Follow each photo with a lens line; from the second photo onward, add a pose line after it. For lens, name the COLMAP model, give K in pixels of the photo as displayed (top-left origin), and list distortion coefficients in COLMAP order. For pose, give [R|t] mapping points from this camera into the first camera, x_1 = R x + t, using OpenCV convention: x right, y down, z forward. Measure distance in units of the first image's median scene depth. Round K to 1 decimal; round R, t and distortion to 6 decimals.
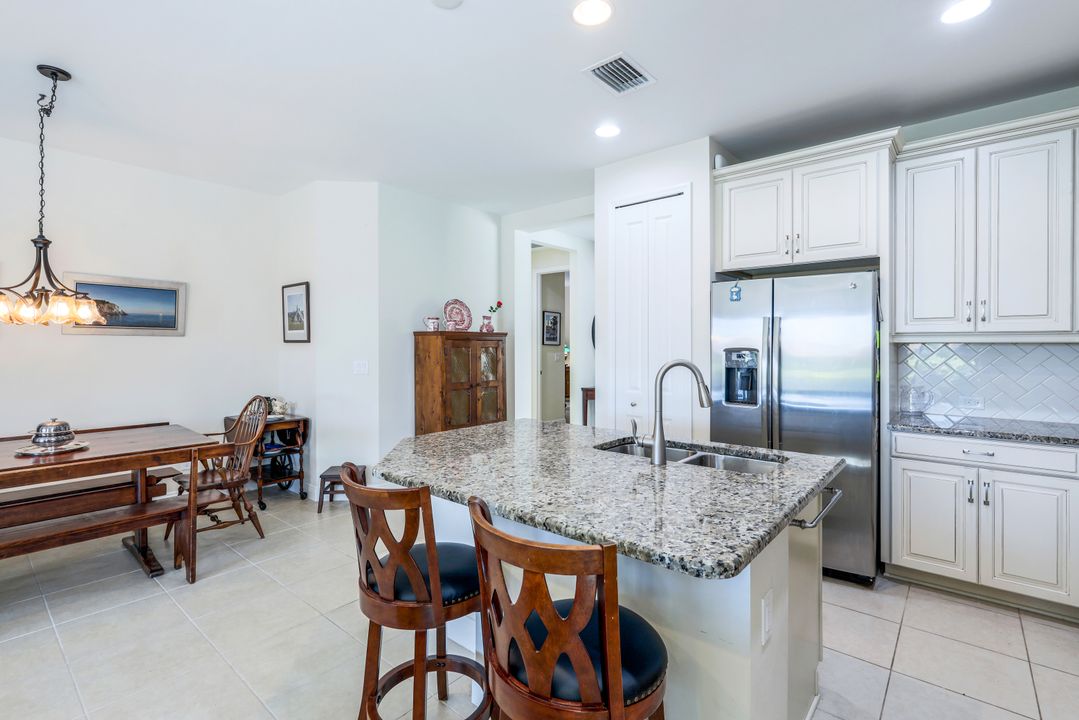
lens RADIAL K [[503.8, 0, 534.7], [0, 503.8, 351.3], [0, 0, 1]] dist [-0.004653, -0.000779]
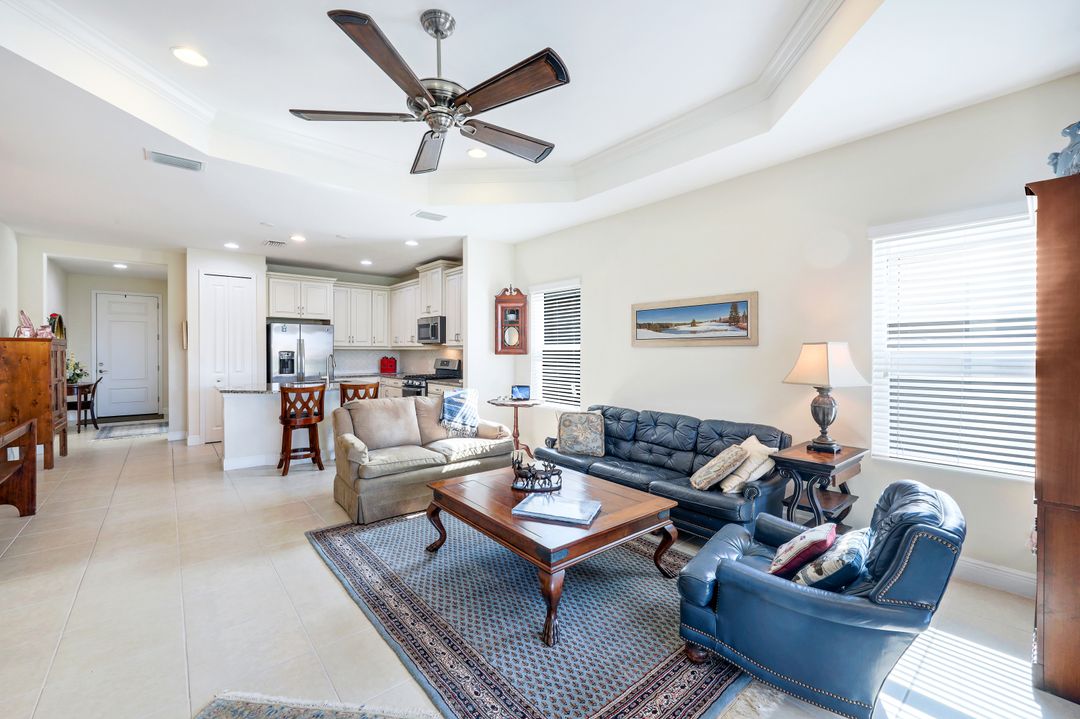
lens RADIAL K [[435.8, 0, 539.3], [0, 435.8, 355.7], [0, 0, 1]] dist [-0.009294, -0.000211]
pose [[0.159443, -0.009579, 0.987161, -1.494450], [0.007318, 0.999937, 0.008521, 0.006404], [-0.987180, 0.005866, 0.159503, -0.555518]]
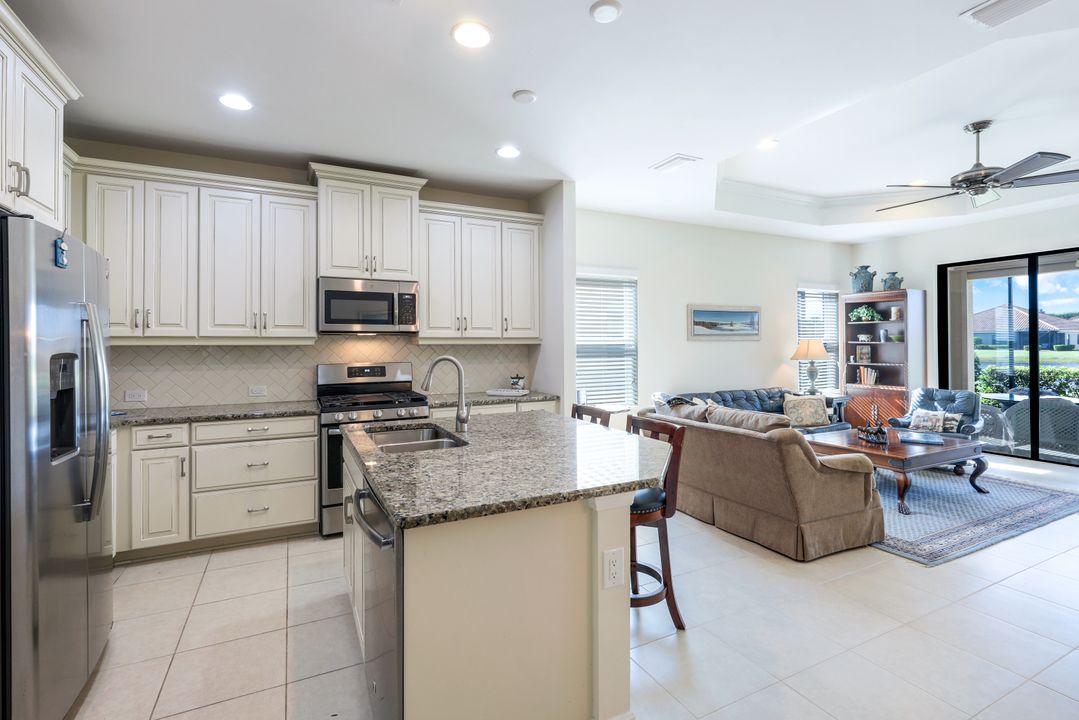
lens RADIAL K [[490.5, 0, 528.9], [0, 490.5, 344.0], [0, 0, 1]] dist [-0.003521, 0.000814]
pose [[-0.916222, 0.004629, 0.400643, -0.268725], [0.009702, 0.999896, 0.010636, -0.020007], [-0.400553, 0.013632, -0.916172, 1.291031]]
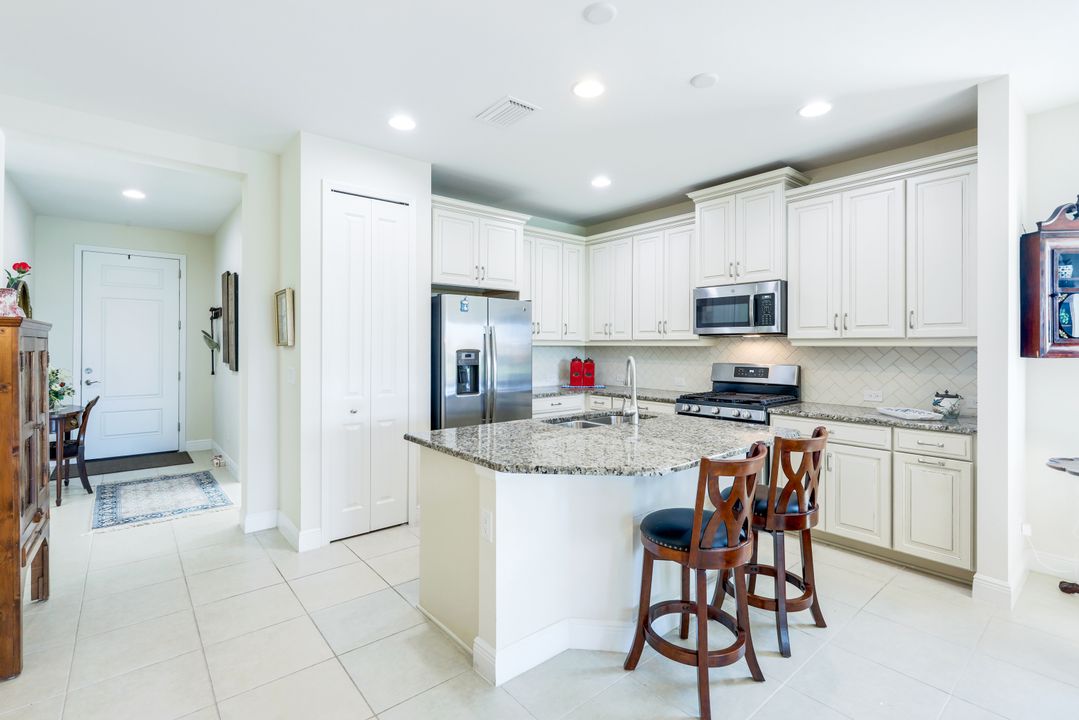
lens RADIAL K [[490.5, 0, 534.8], [0, 490.5, 348.3], [0, 0, 1]] dist [-0.003521, 0.000814]
pose [[0.173732, -0.002675, 0.984789, -0.771494], [0.008858, 0.999960, 0.001153, -0.009583], [-0.984753, 0.008523, 0.173749, 0.628152]]
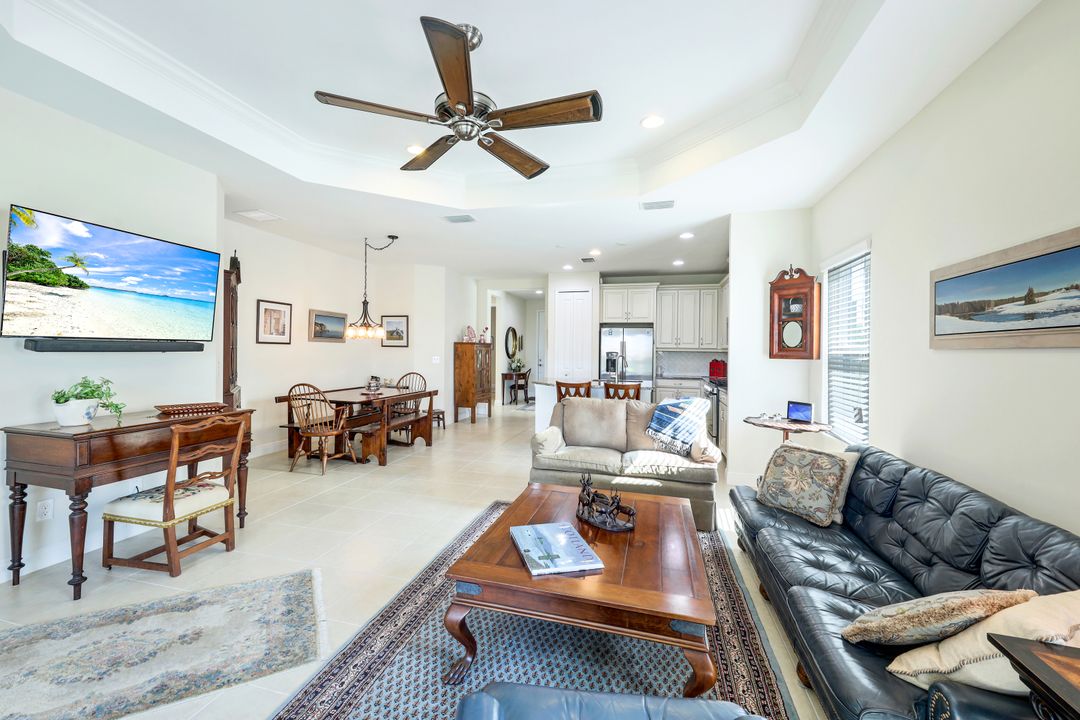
lens RADIAL K [[435.8, 0, 535.9], [0, 435.8, 358.4], [0, 0, 1]] dist [-0.009294, -0.000211]
pose [[0.902500, 0.003452, 0.430676, -1.021130], [-0.008769, 0.999908, 0.010362, 0.007217], [-0.430601, -0.013128, 0.902447, -1.008866]]
